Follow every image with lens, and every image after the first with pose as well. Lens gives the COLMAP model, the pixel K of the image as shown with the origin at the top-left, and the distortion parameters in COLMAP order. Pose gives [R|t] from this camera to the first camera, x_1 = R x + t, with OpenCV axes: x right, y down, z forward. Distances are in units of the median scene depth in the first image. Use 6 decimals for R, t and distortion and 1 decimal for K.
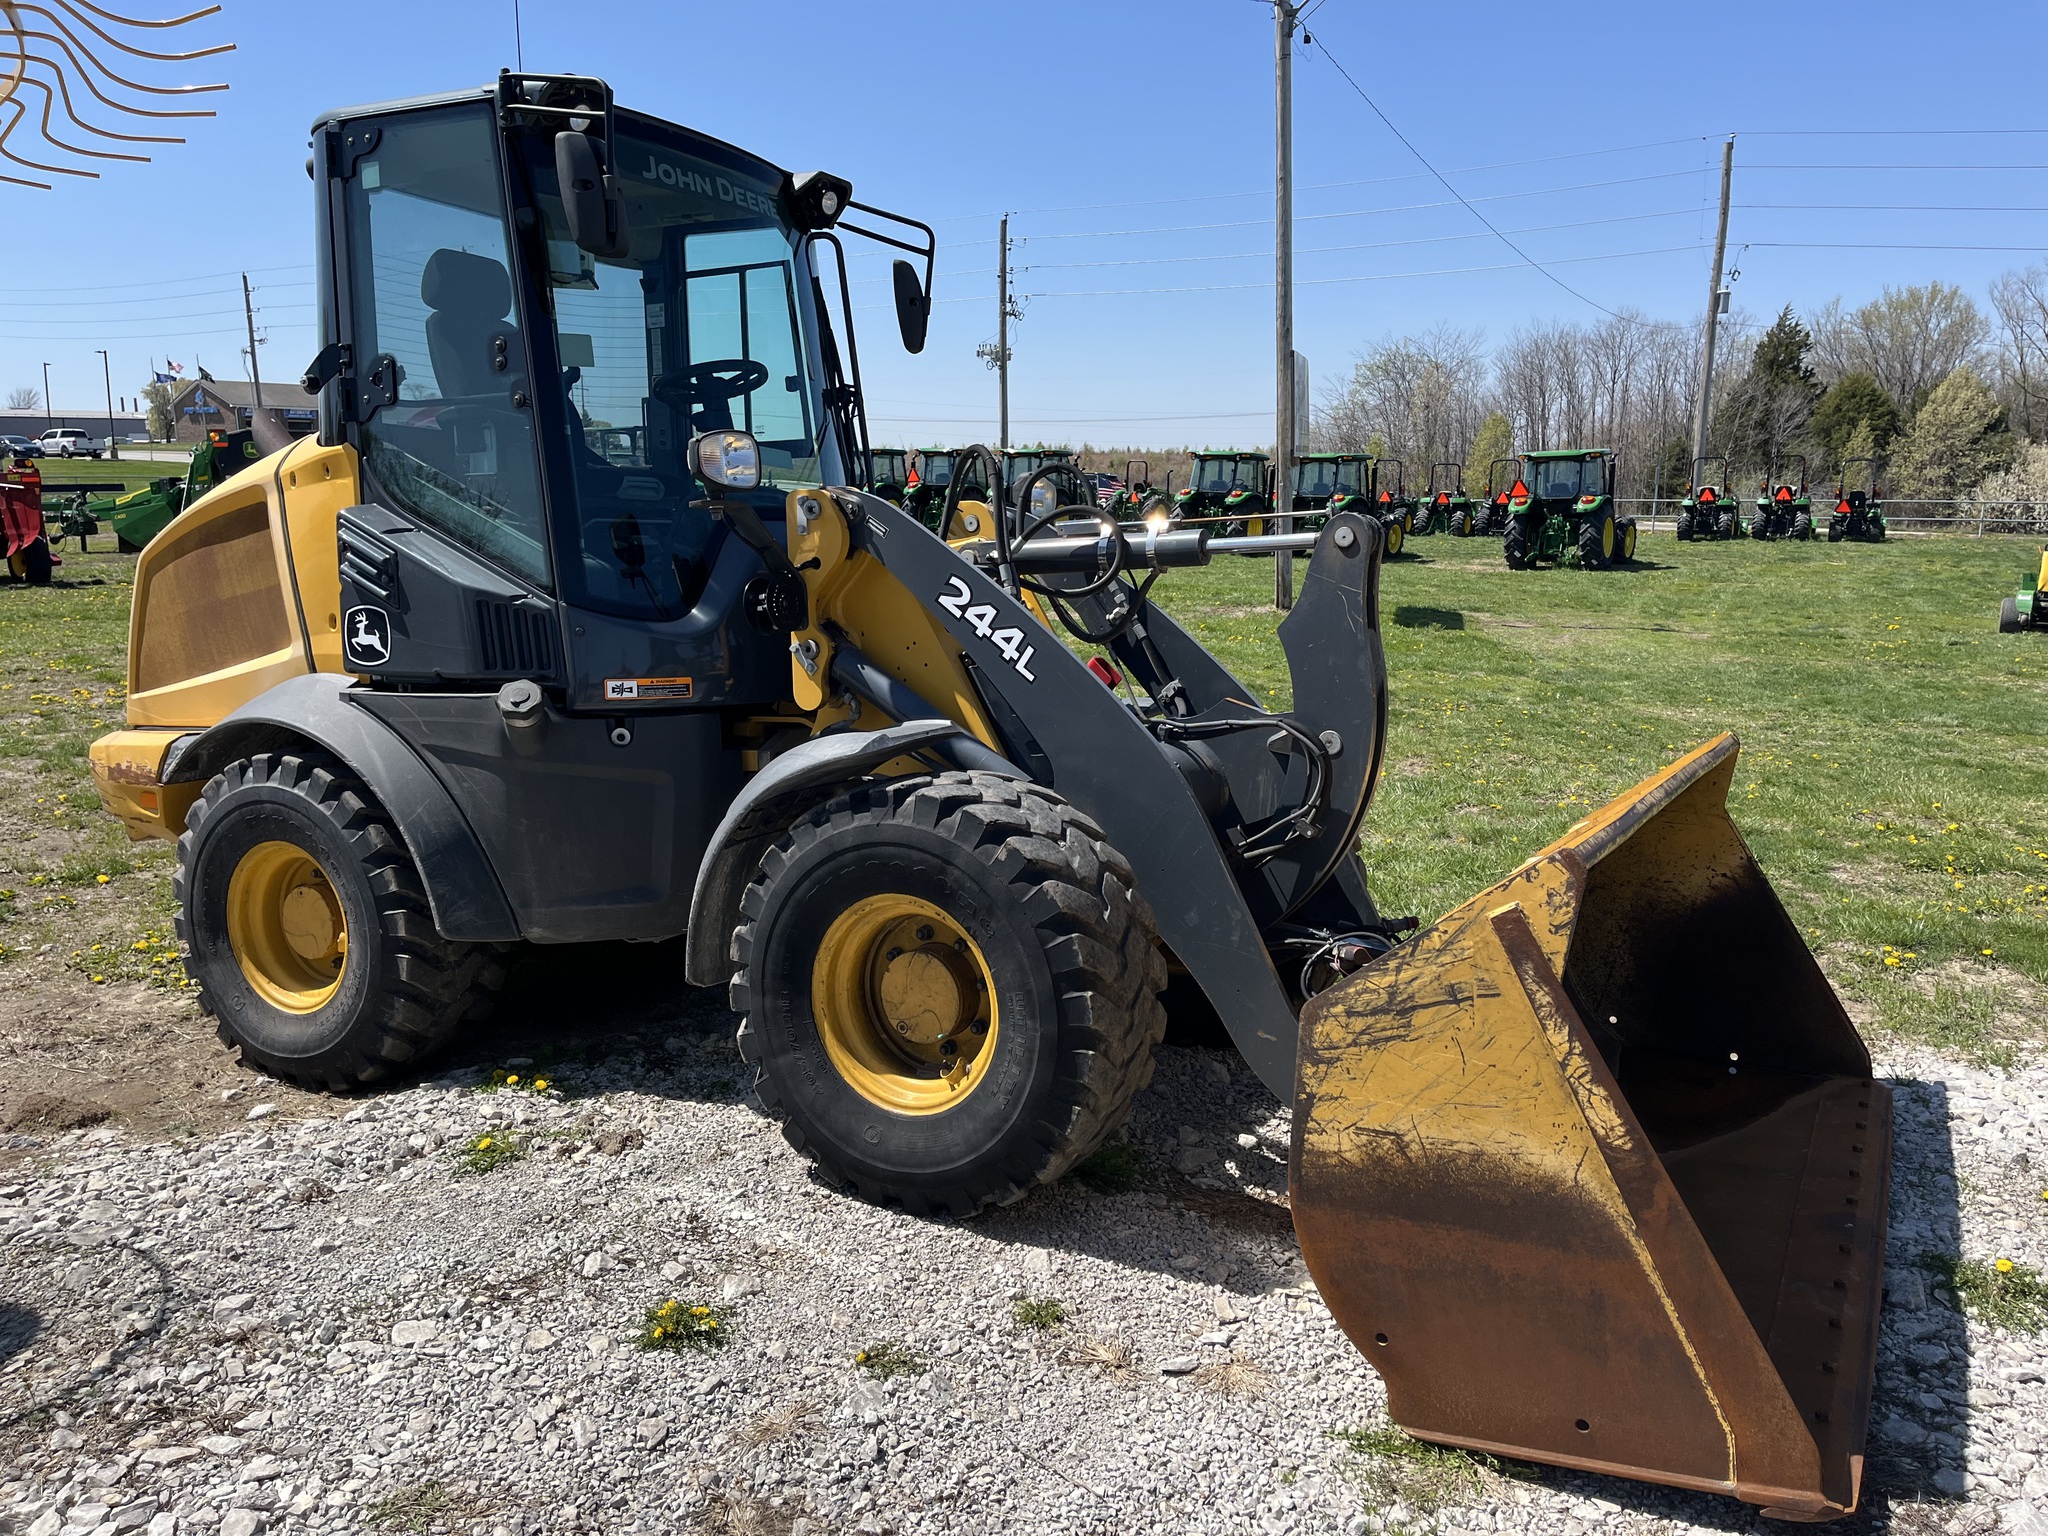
lens RADIAL K [[1571.3, 0, 1024.0], [0, 1571.3, 768.0], [0, 0, 1]] dist [0.083196, -0.118792]
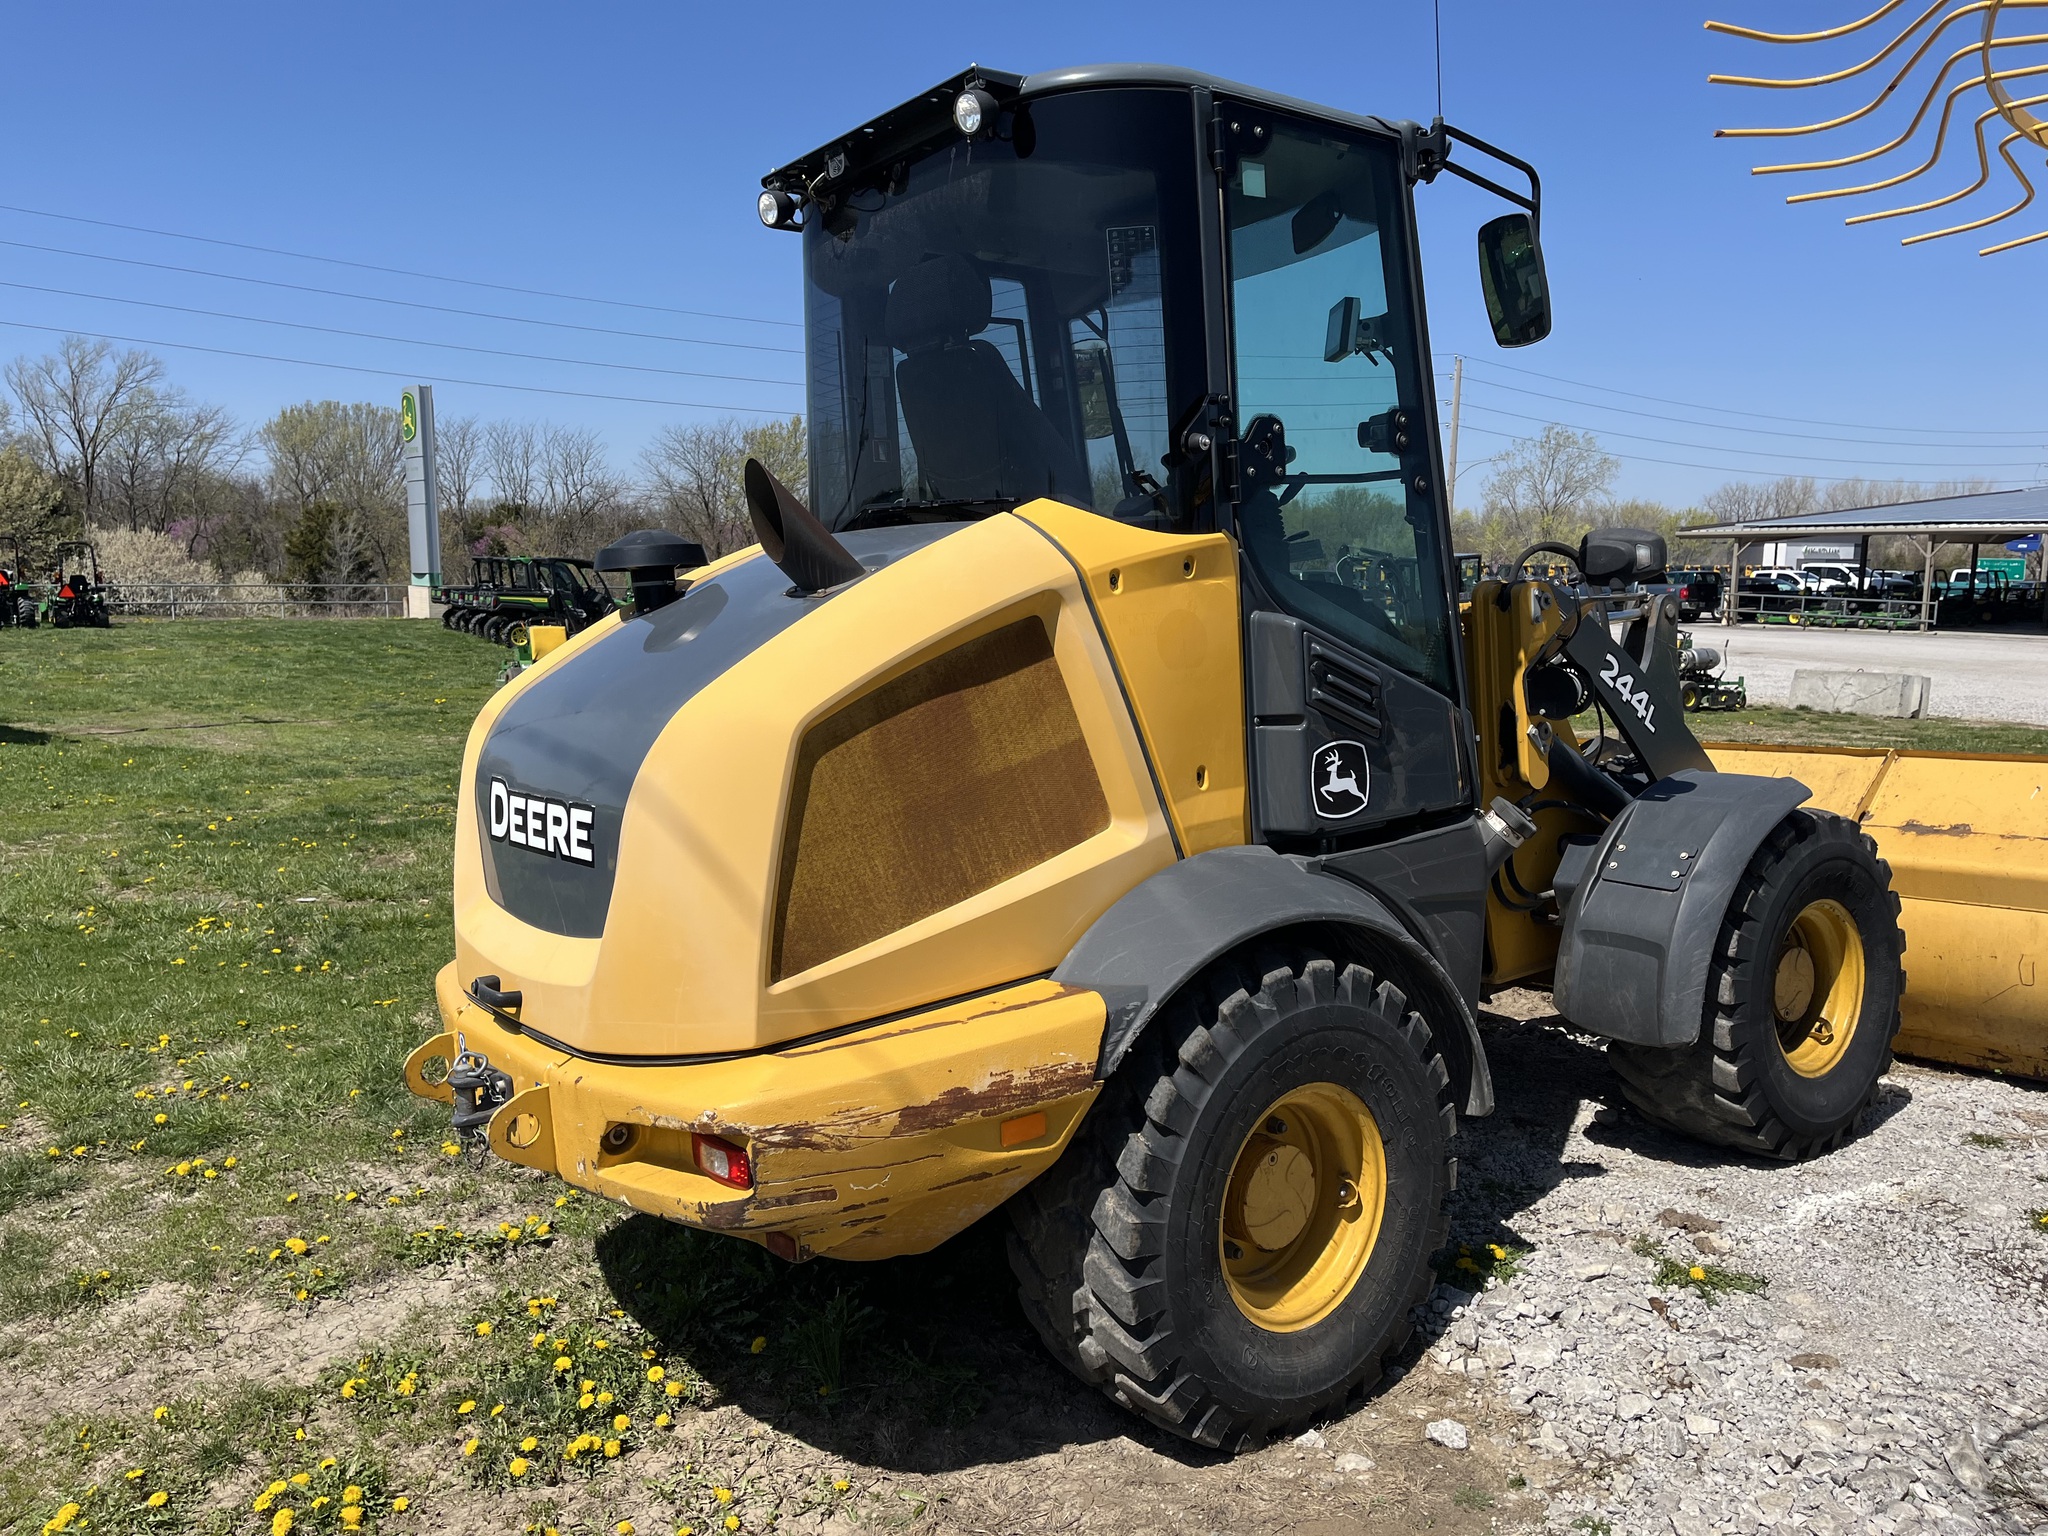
lens RADIAL K [[1561.5, 0, 1015.3], [0, 1561.5, 766.7], [0, 0, 1]] dist [0.076705, -0.106119]
pose [[0.398743, -0.116774, 0.909598, -1.255064], [0.161737, 0.985267, 0.055588, -0.169312], [-0.902688, 0.124951, 0.411755, 0.893404]]
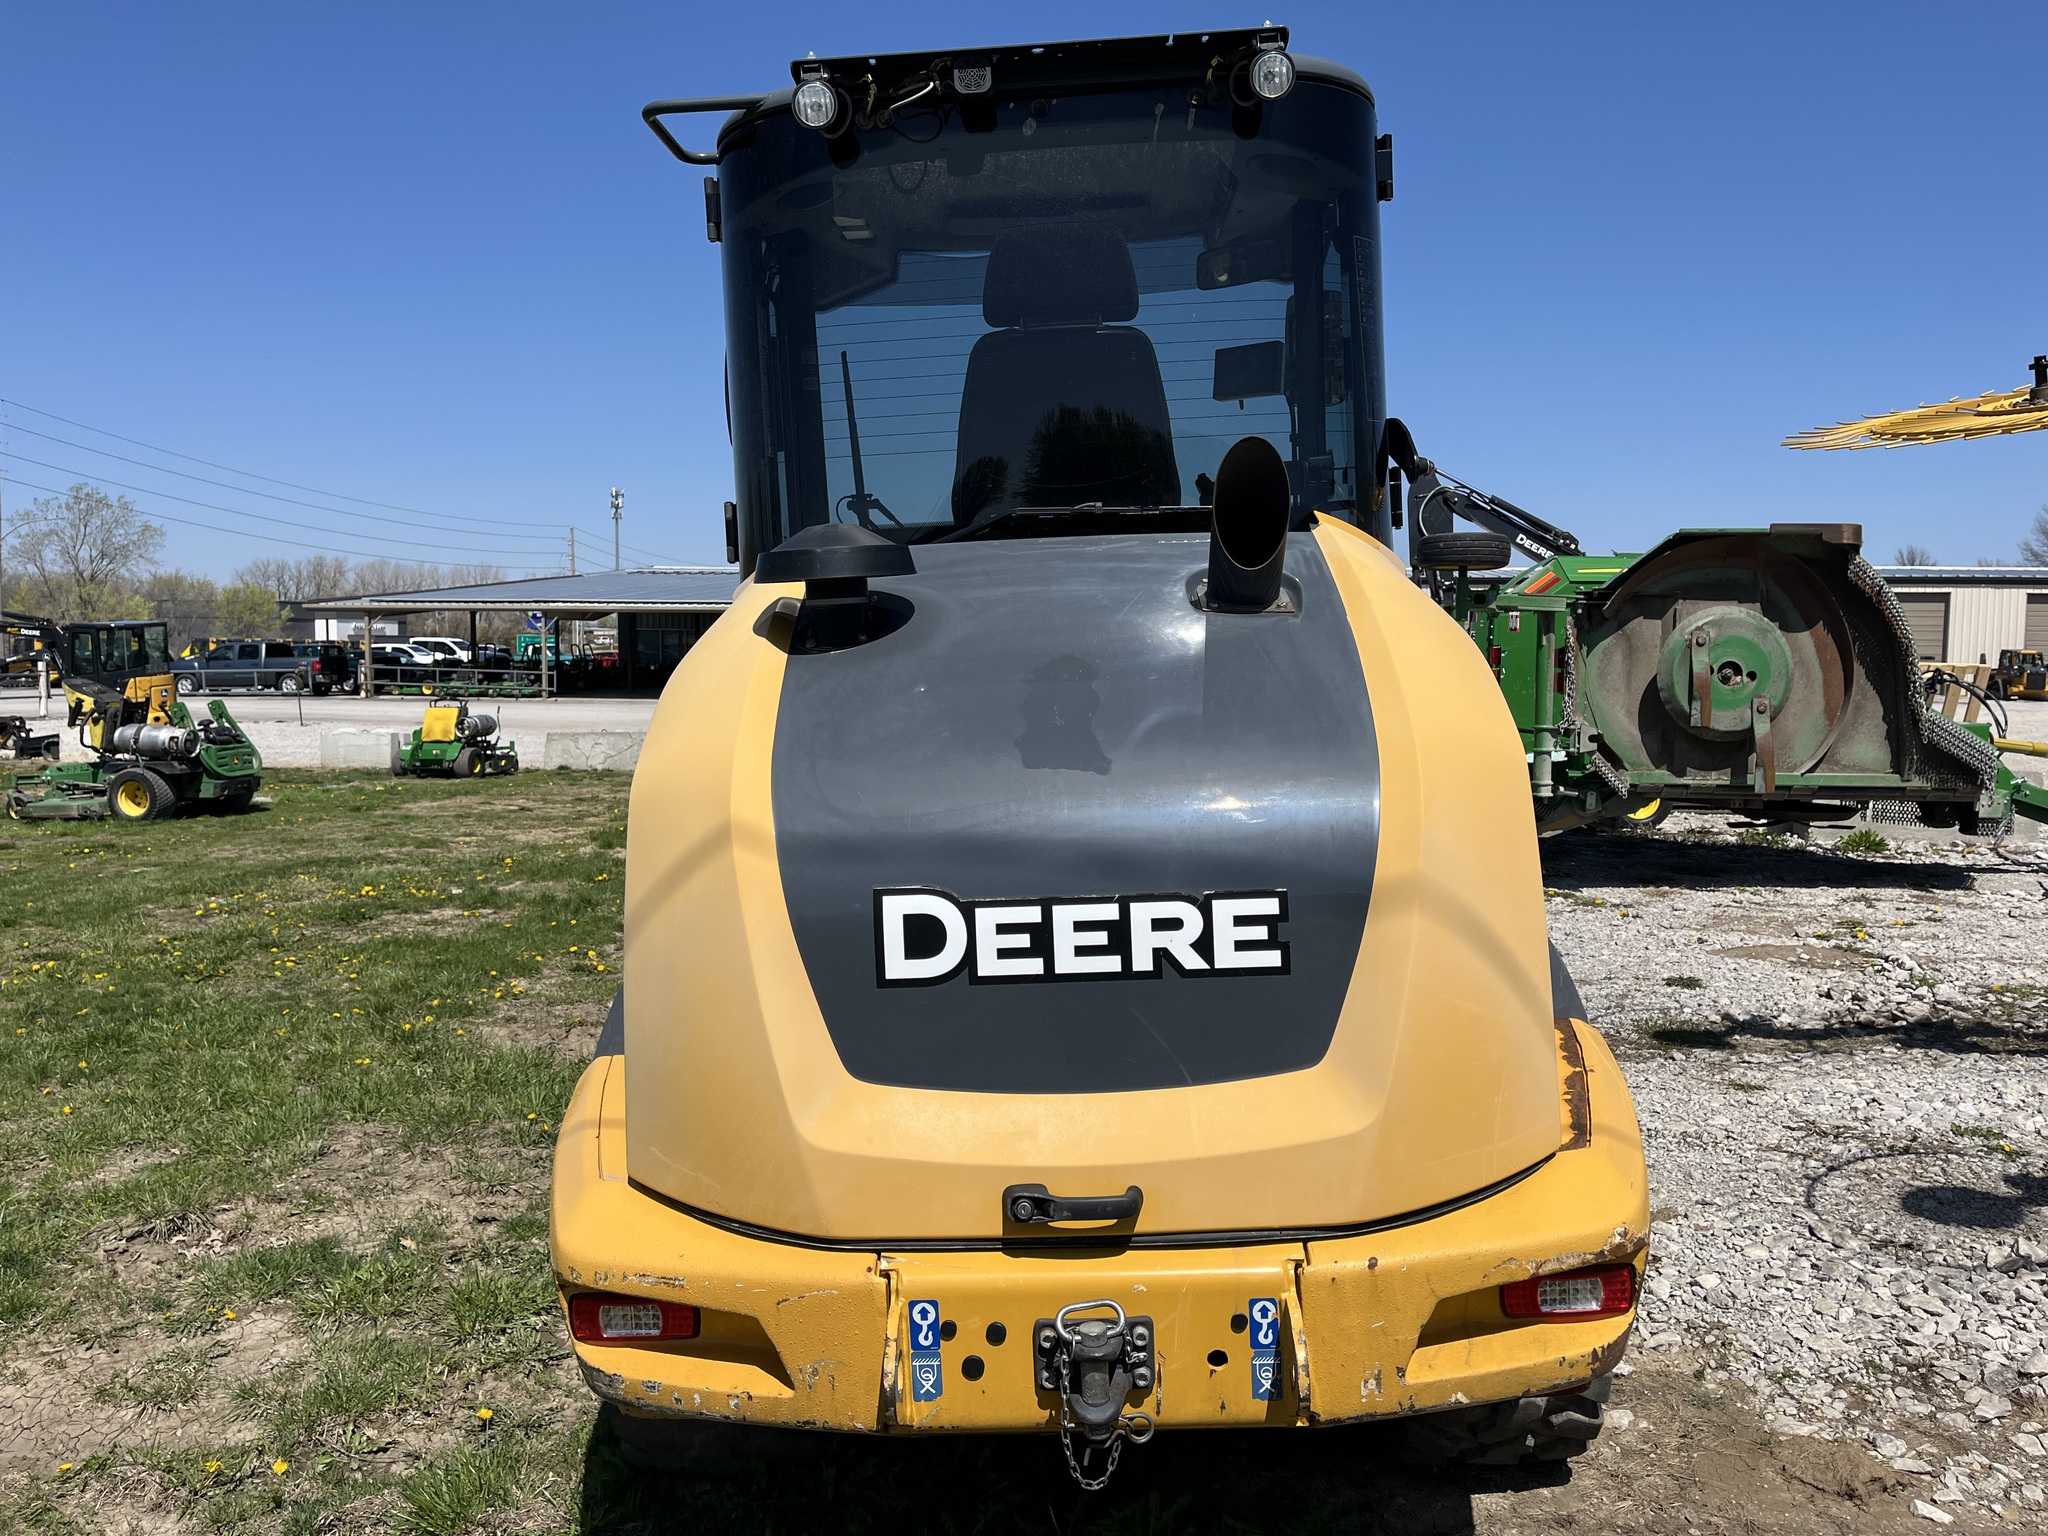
lens RADIAL K [[1561.5, 0, 1015.3], [0, 1561.5, 766.7], [0, 0, 1]] dist [0.076705, -0.106119]
pose [[-0.449666, -0.071282, 0.890348, -1.224281], [0.156417, 0.975122, 0.157067, -0.191692], [-0.879394, 0.209894, -0.427329, 1.049481]]
